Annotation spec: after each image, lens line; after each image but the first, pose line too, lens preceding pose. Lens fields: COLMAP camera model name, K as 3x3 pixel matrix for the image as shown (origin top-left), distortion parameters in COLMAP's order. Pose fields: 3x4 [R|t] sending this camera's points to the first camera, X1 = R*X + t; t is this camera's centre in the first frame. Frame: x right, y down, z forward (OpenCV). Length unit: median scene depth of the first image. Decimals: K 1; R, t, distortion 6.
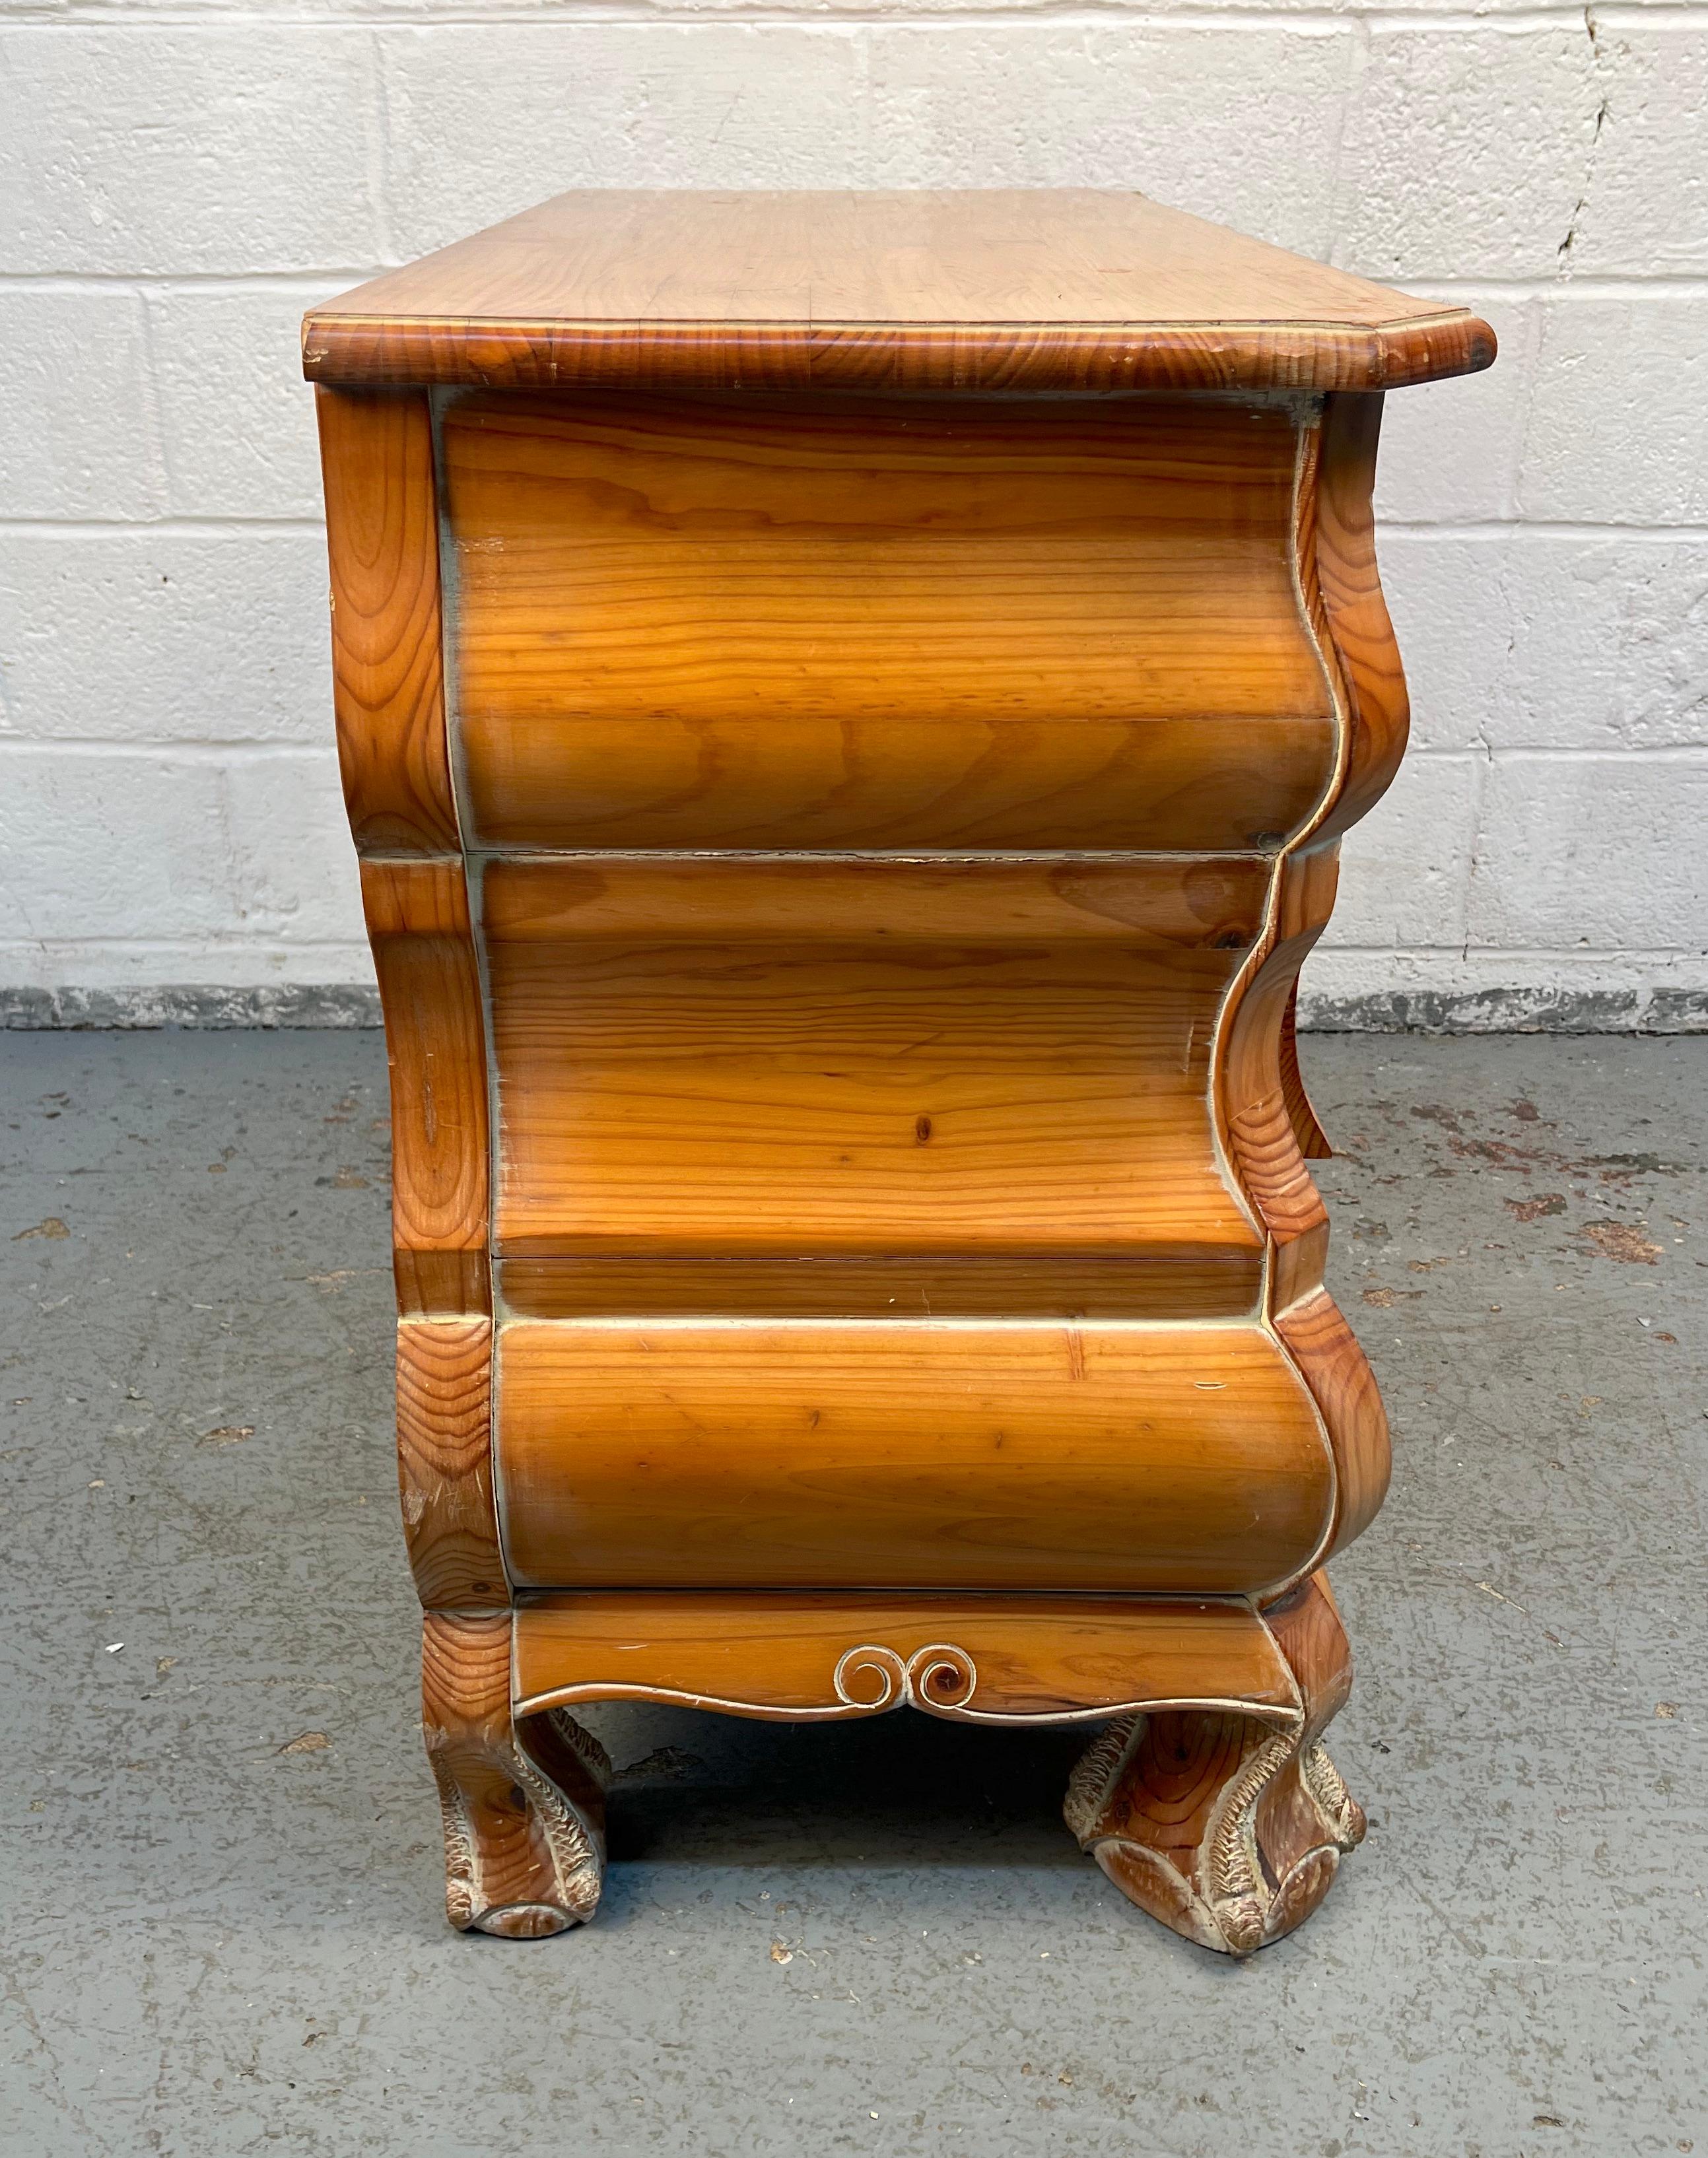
lens RADIAL K [[2016.0, 0, 793.8], [0, 2016.0, 1145.8], [0, 0, 1]] dist [0.006893, 0.000000]
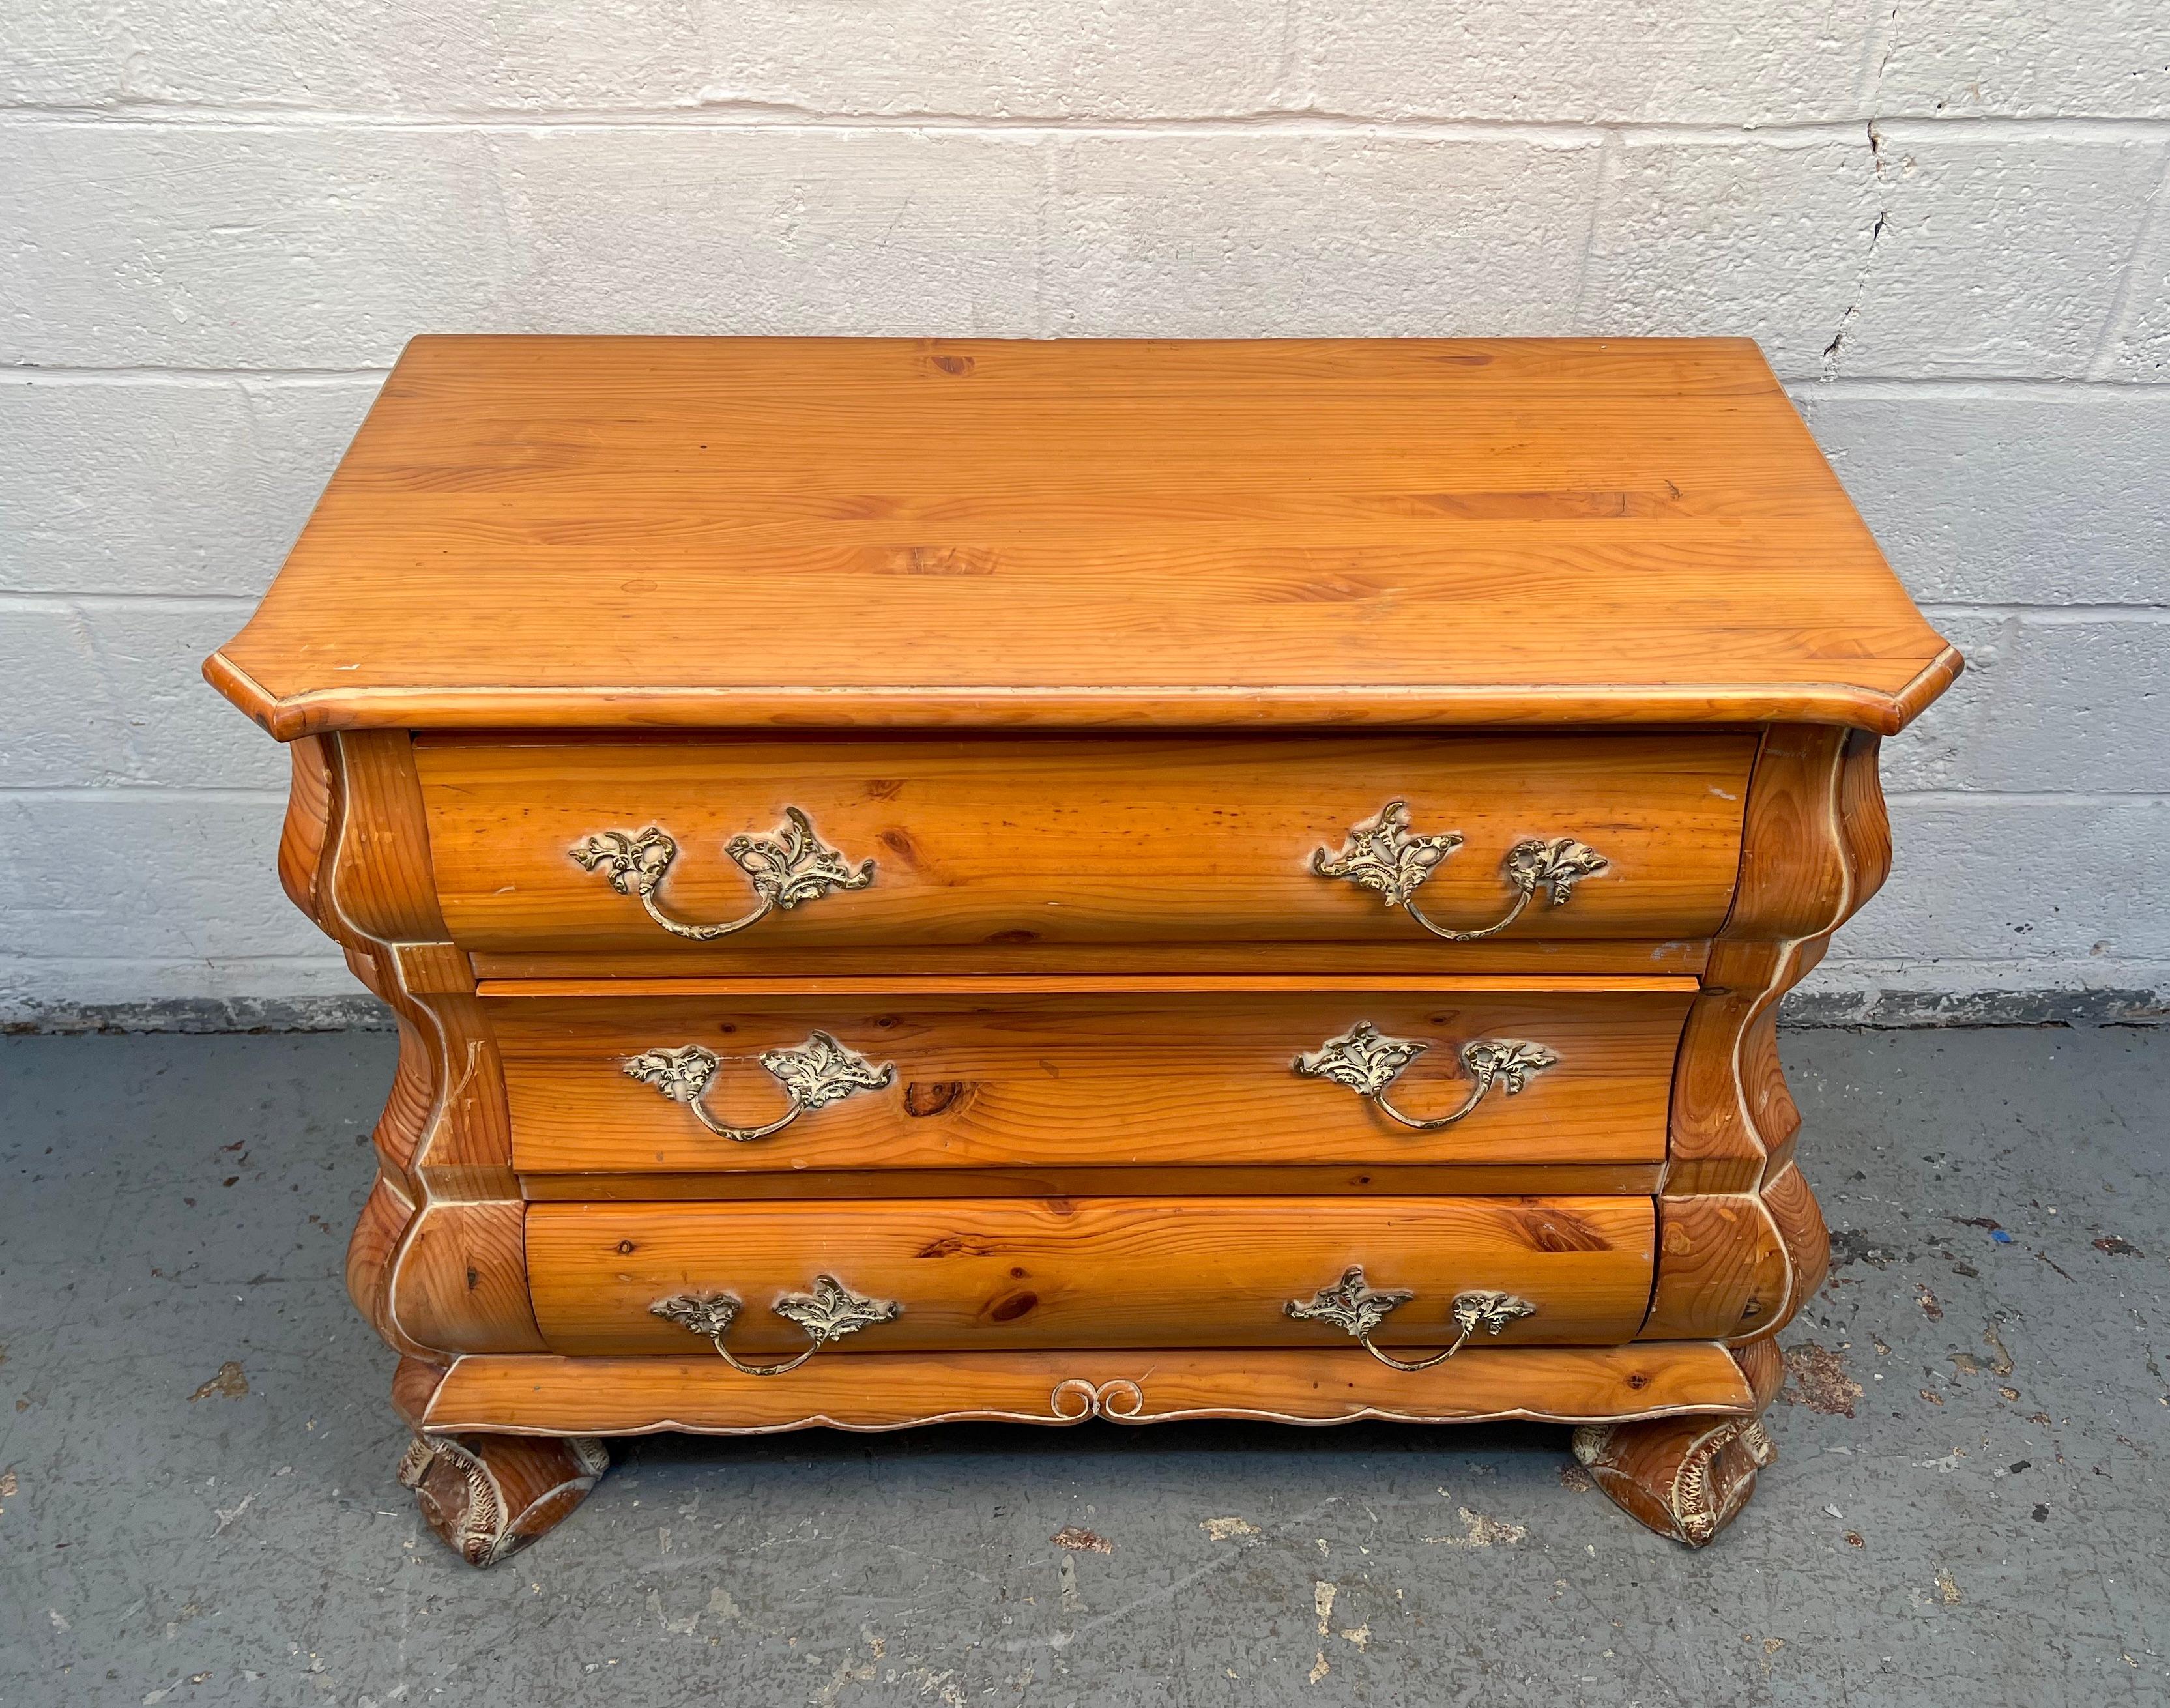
lens RADIAL K [[1989.8, 0, 1133.9], [0, 1989.8, 806.2], [0, 0, 1]] dist [0.013946, 0.000000]
pose [[0.999507, -0.007568, 0.030457, 0.042289], [0.001543, 0.981167, 0.193156, -0.429911], [-0.031345, -0.193014, 0.980695, 0.098146]]
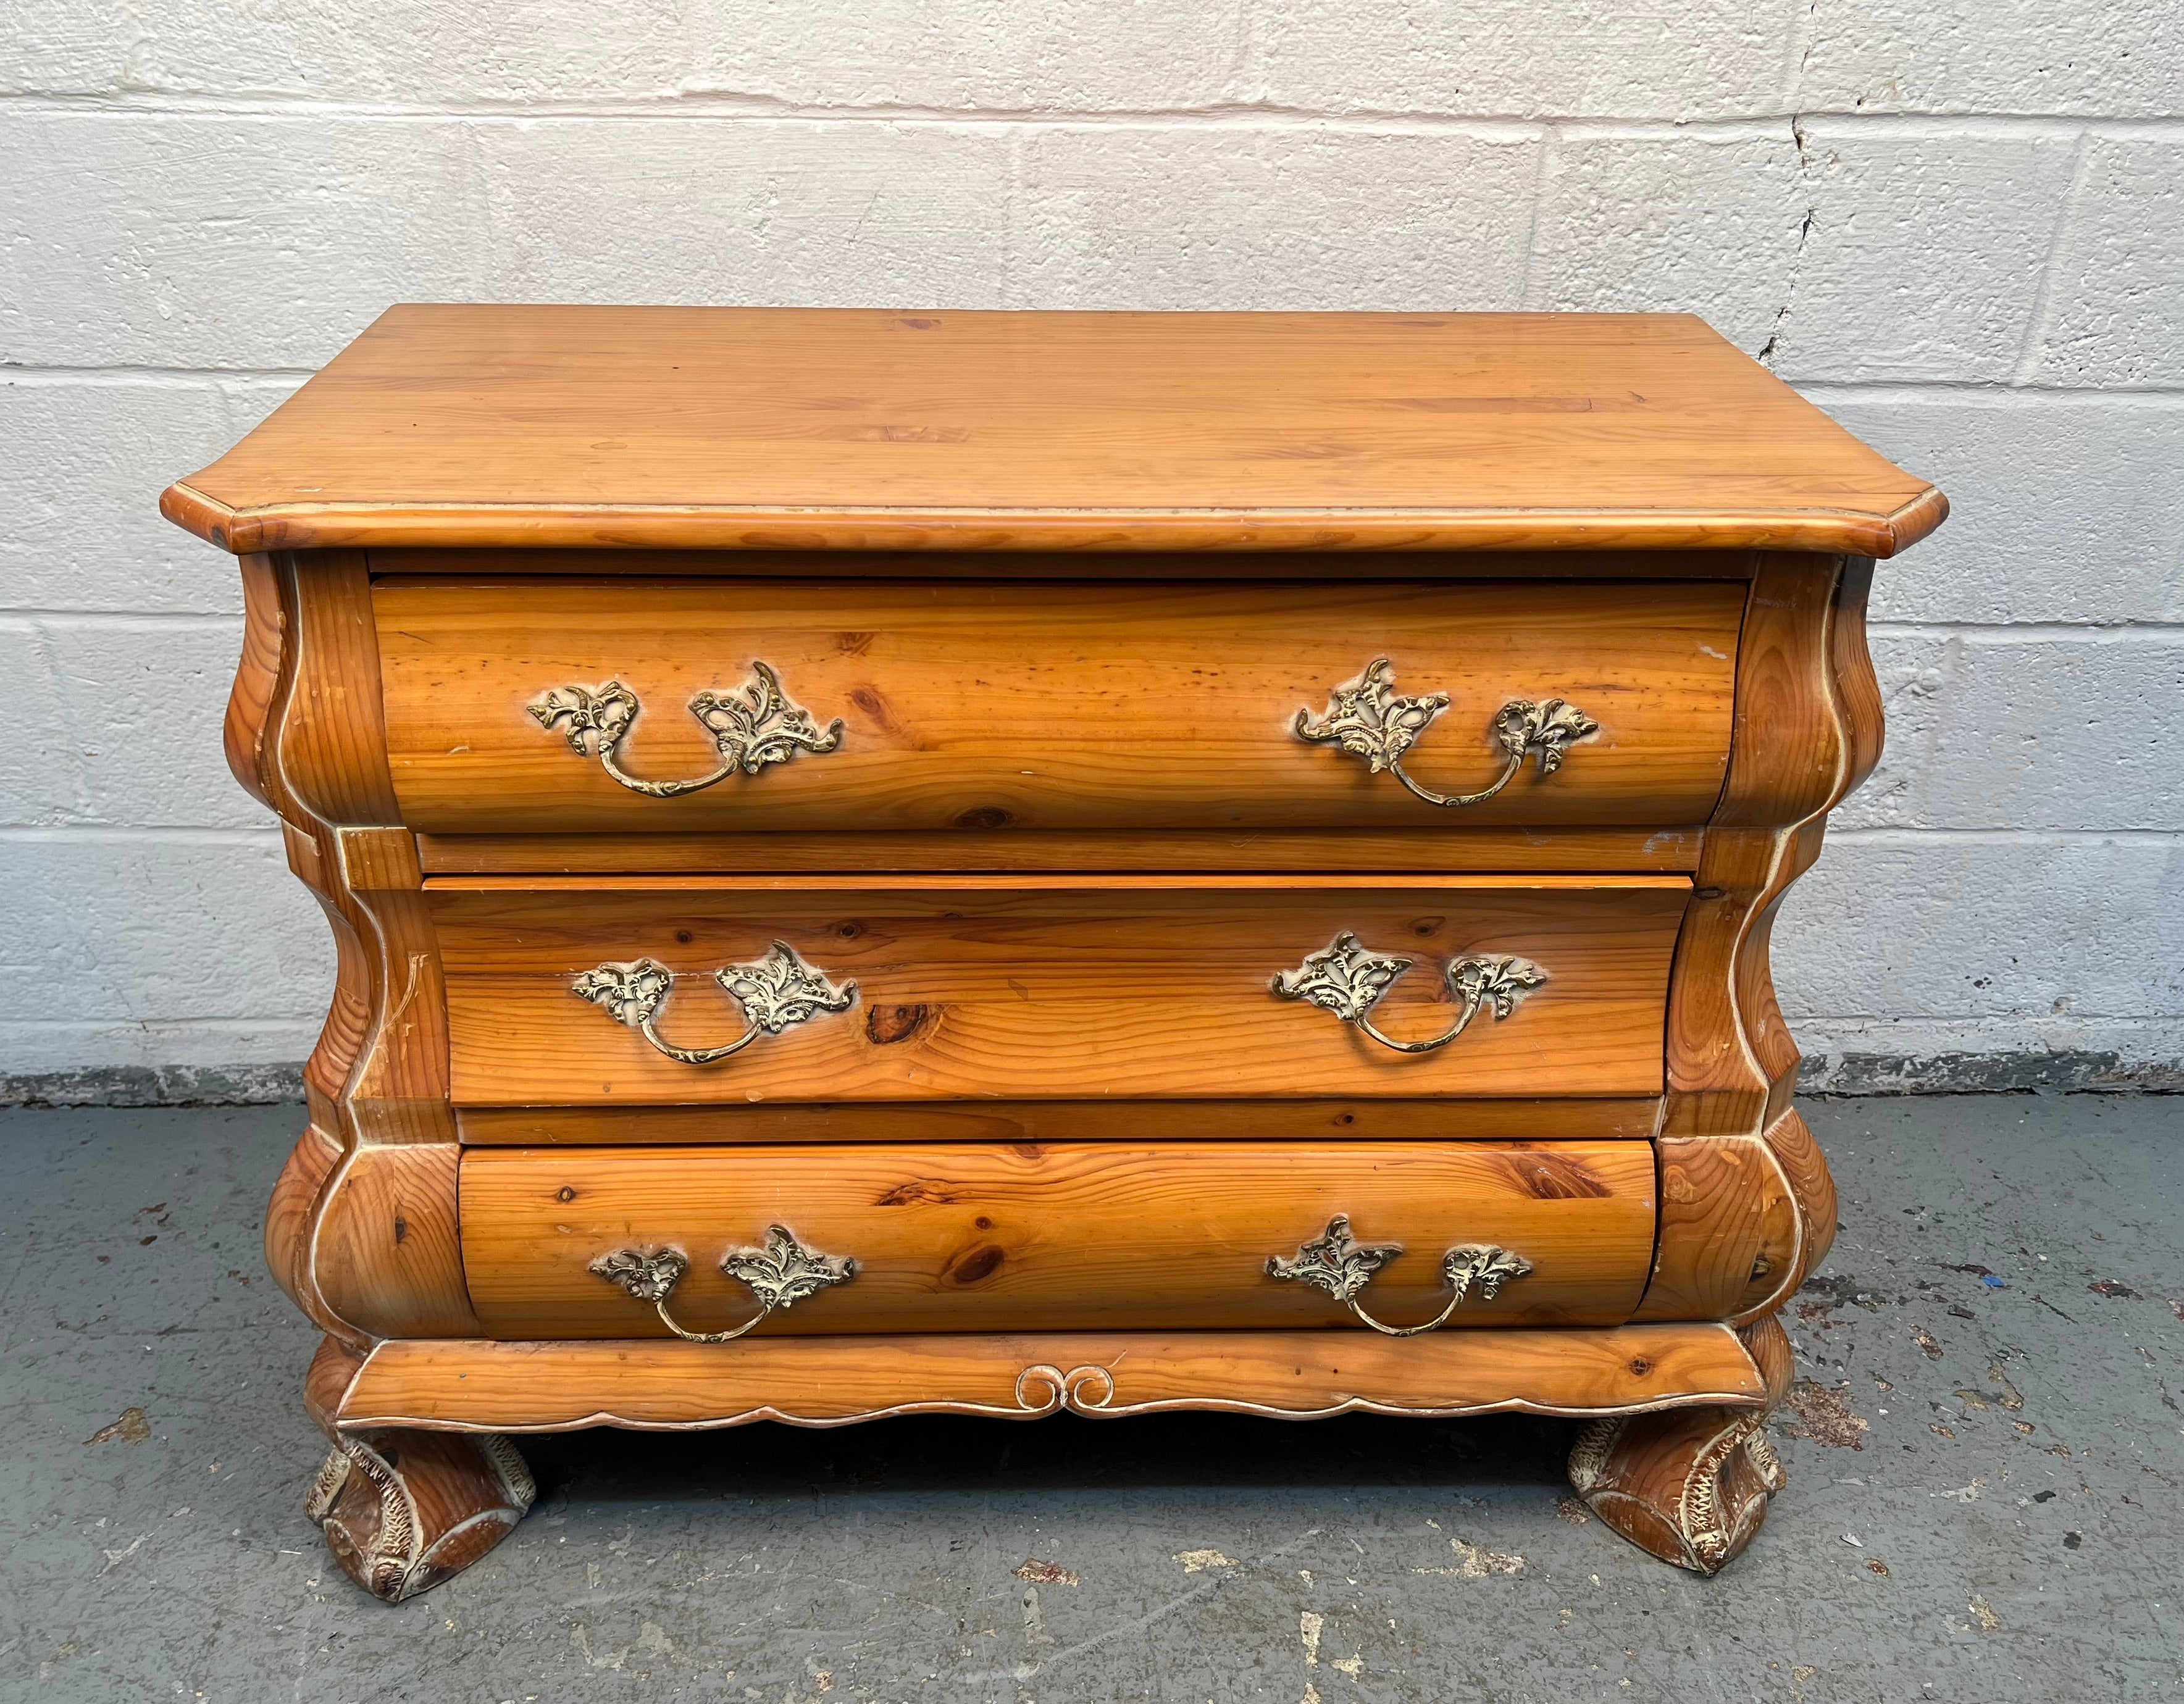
lens RADIAL K [[1886.0, 0, 1075.4], [0, 1886.0, 830.0], [0, 0, 1]] dist [0.014444, -0.003716]
pose [[0.999011, -0.006106, 0.044035, 0.022568], [0.005134, 0.999741, 0.022151, -0.252160], [-0.044159, -0.021903, 0.998784, 0.138183]]
